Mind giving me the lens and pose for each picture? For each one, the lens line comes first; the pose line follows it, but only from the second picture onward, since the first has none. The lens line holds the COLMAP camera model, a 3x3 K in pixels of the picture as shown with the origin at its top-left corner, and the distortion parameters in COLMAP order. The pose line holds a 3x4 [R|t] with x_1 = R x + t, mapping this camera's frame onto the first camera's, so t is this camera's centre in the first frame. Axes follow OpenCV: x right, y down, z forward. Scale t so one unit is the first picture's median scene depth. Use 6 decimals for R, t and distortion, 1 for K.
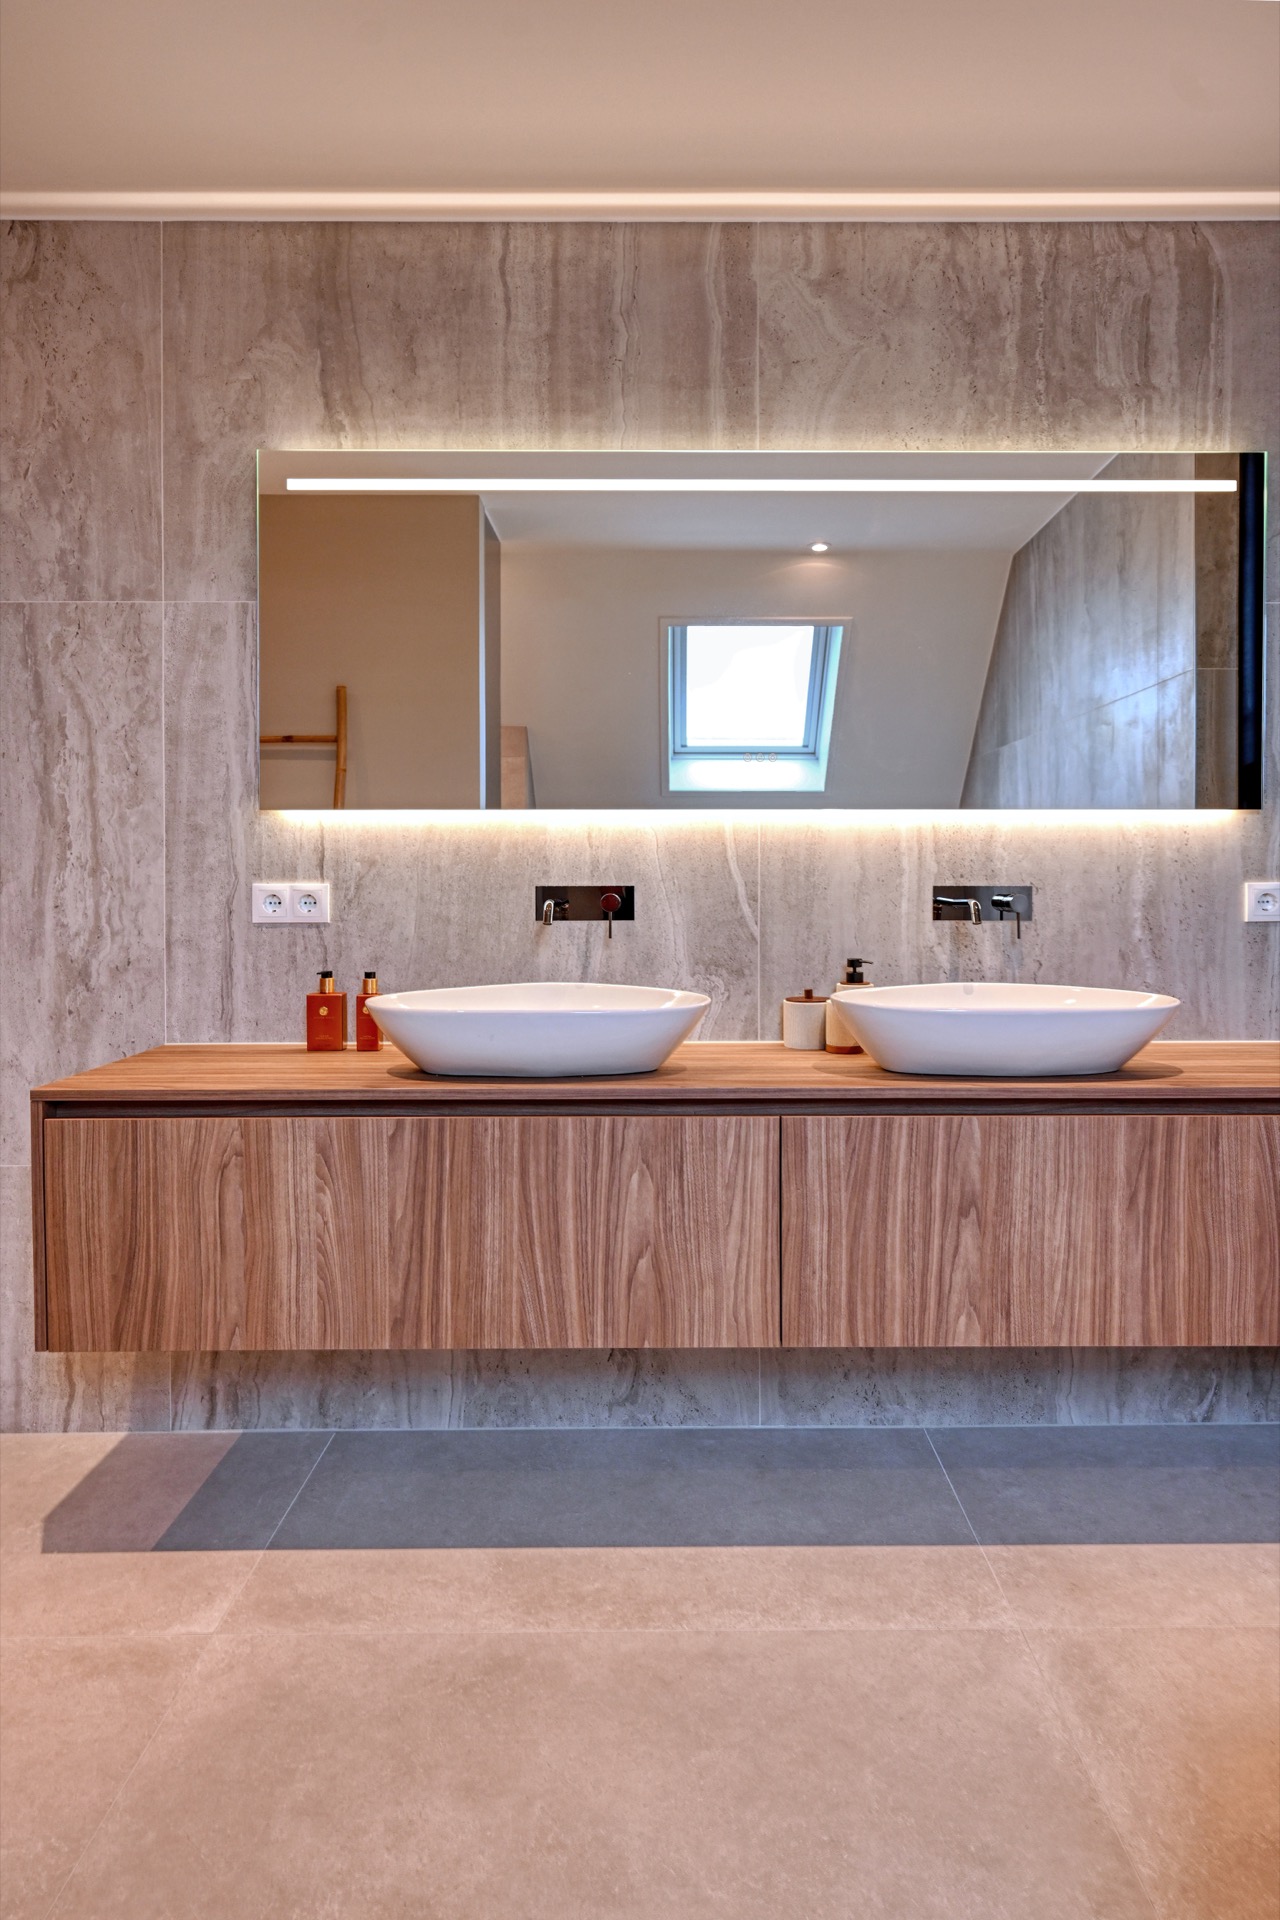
lens RADIAL K [[1152.5, 0, 720.9], [0, 1152.5, 893.5], [0, 0, 1]] dist [-0.012684, 0.004533]
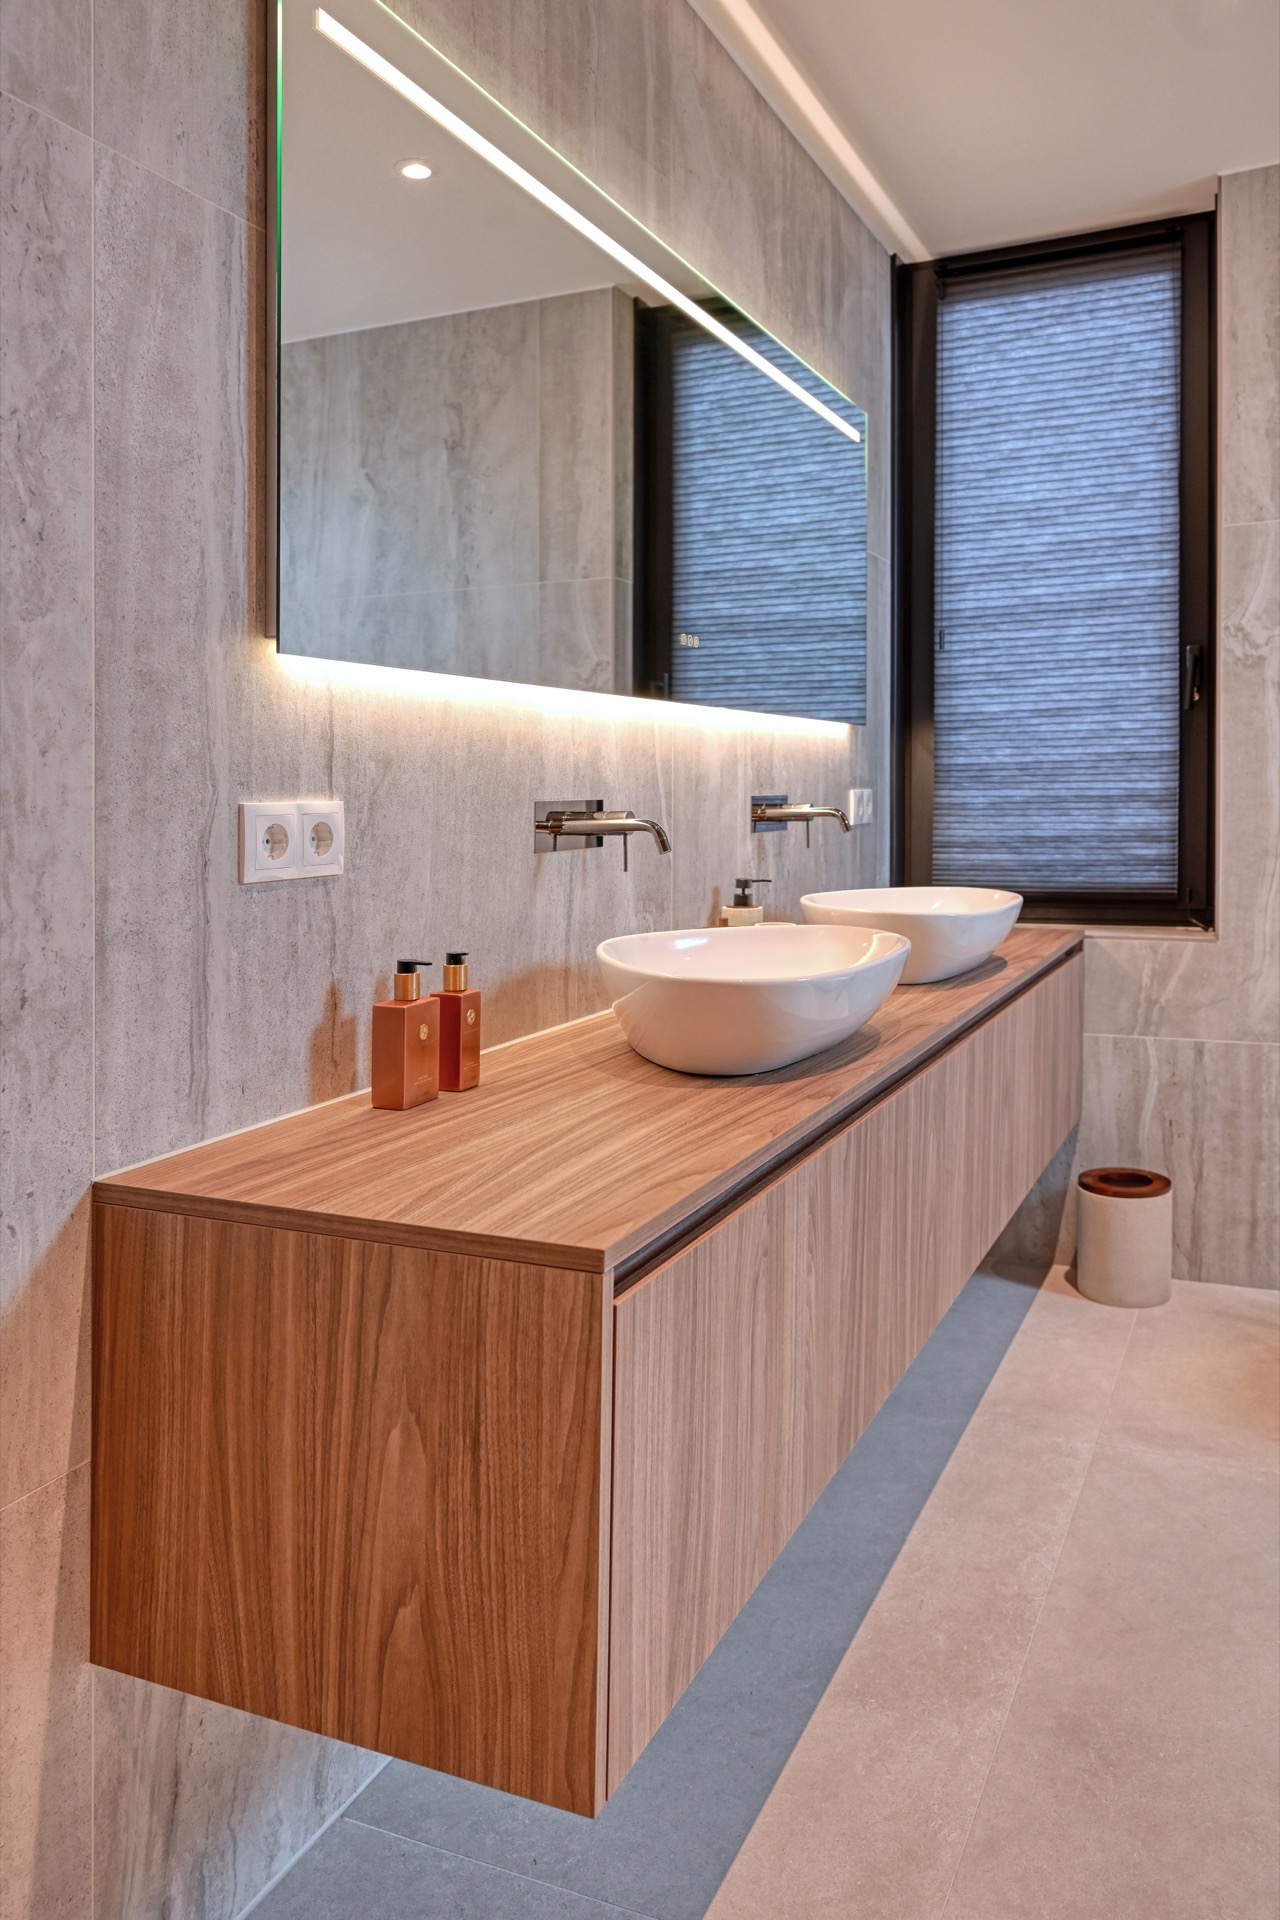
lens RADIAL K [[1449.5, 0, 545.3], [0, 1449.5, 841.7], [0, 0, 1]] dist [-0.007480, 0.006613]
pose [[0.438718, -0.034233, 0.897973, -0.927545], [0.023020, 0.999374, 0.026852, -0.005679], [-0.898330, 0.008890, 0.439231, 0.635911]]
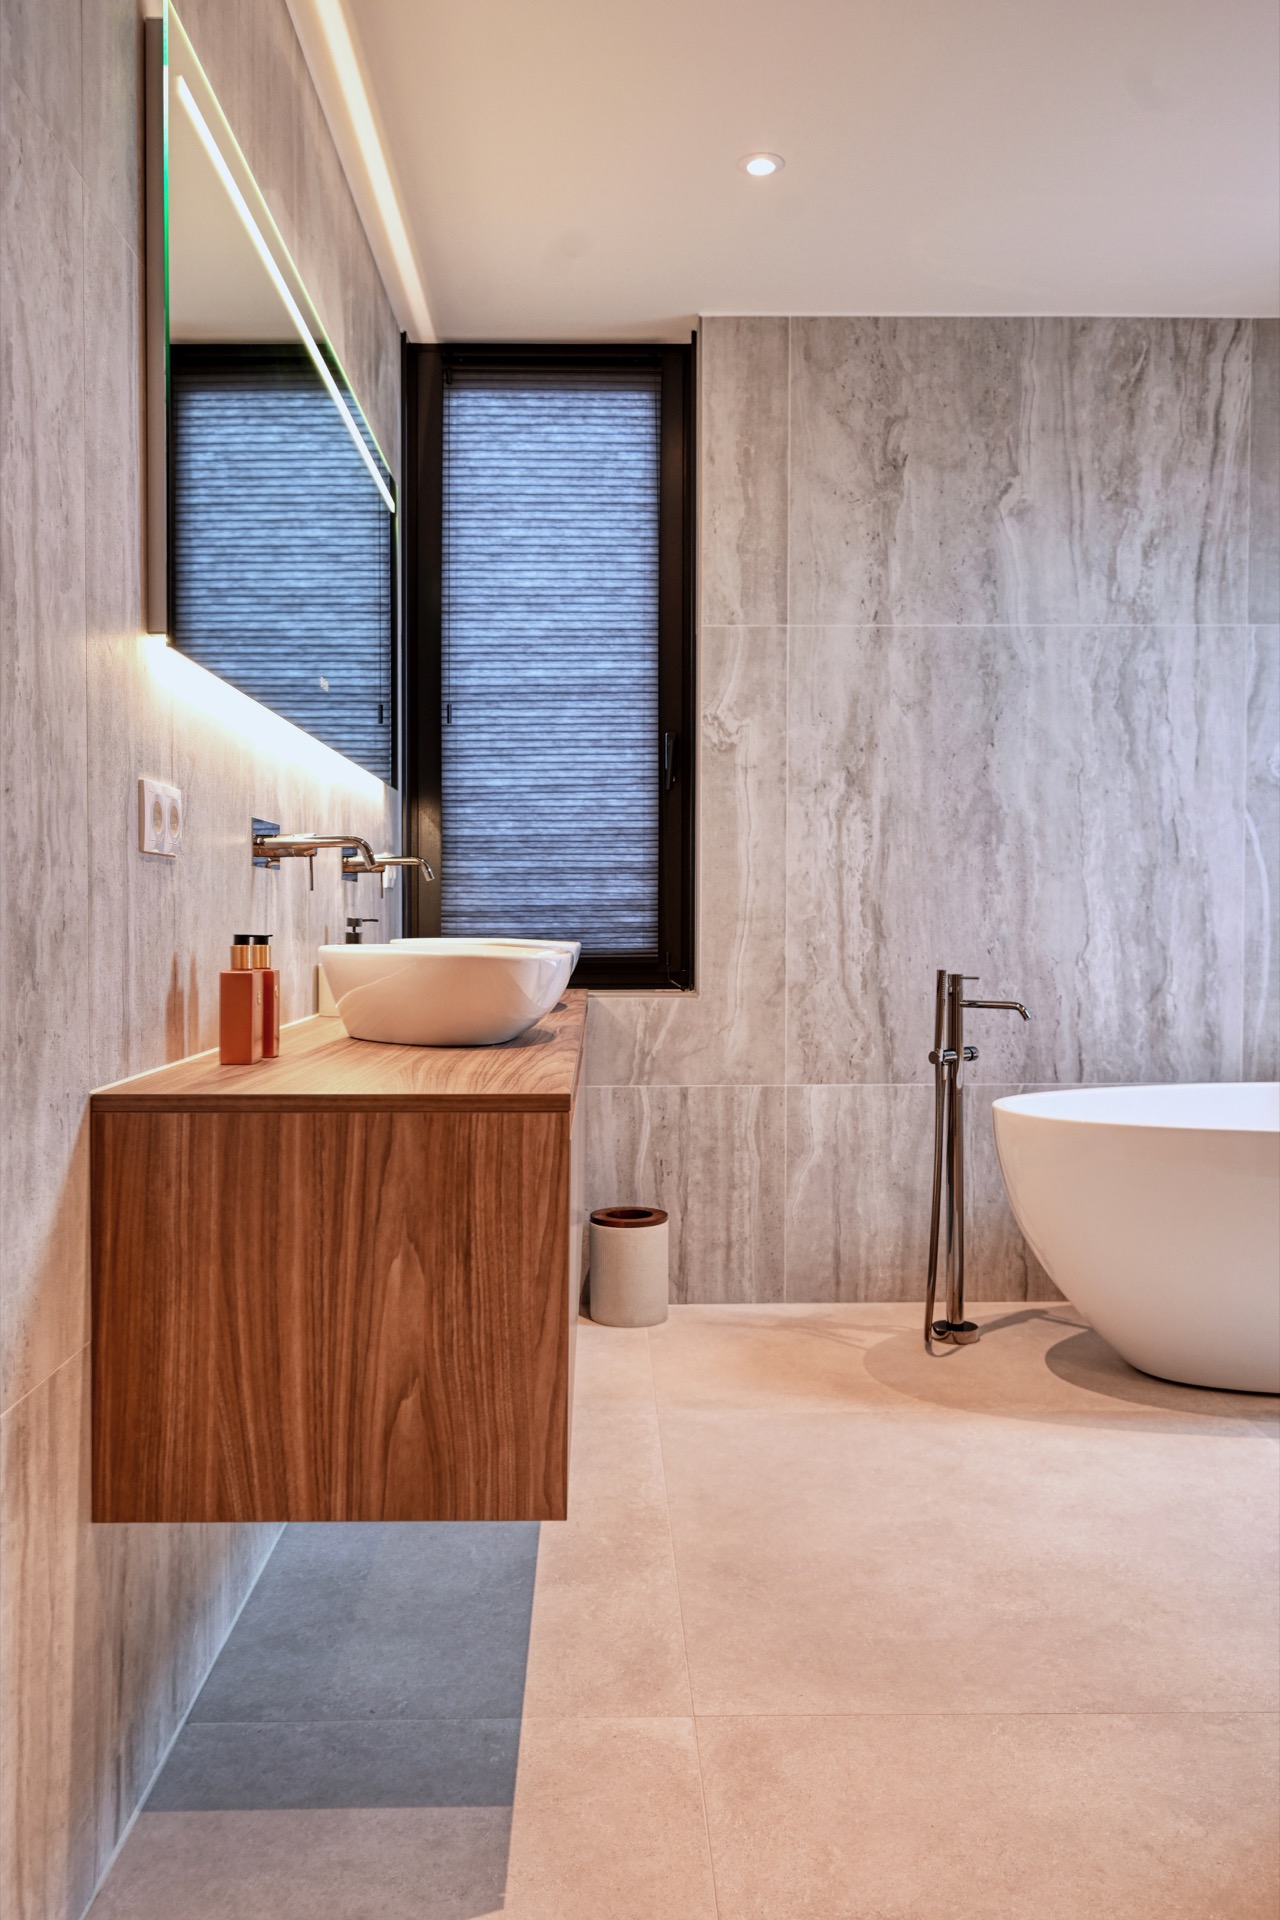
lens RADIAL K [[1773.4, 0, 567.9], [0, 1773.4, 978.7], [0, 0, 1]] dist [0.008773, -0.021155]
pose [[-0.028698, -0.024003, 0.999300, -1.287117], [0.017705, 0.999543, 0.024517, 0.071619], [-0.999431, 0.018396, -0.028260, 0.853978]]
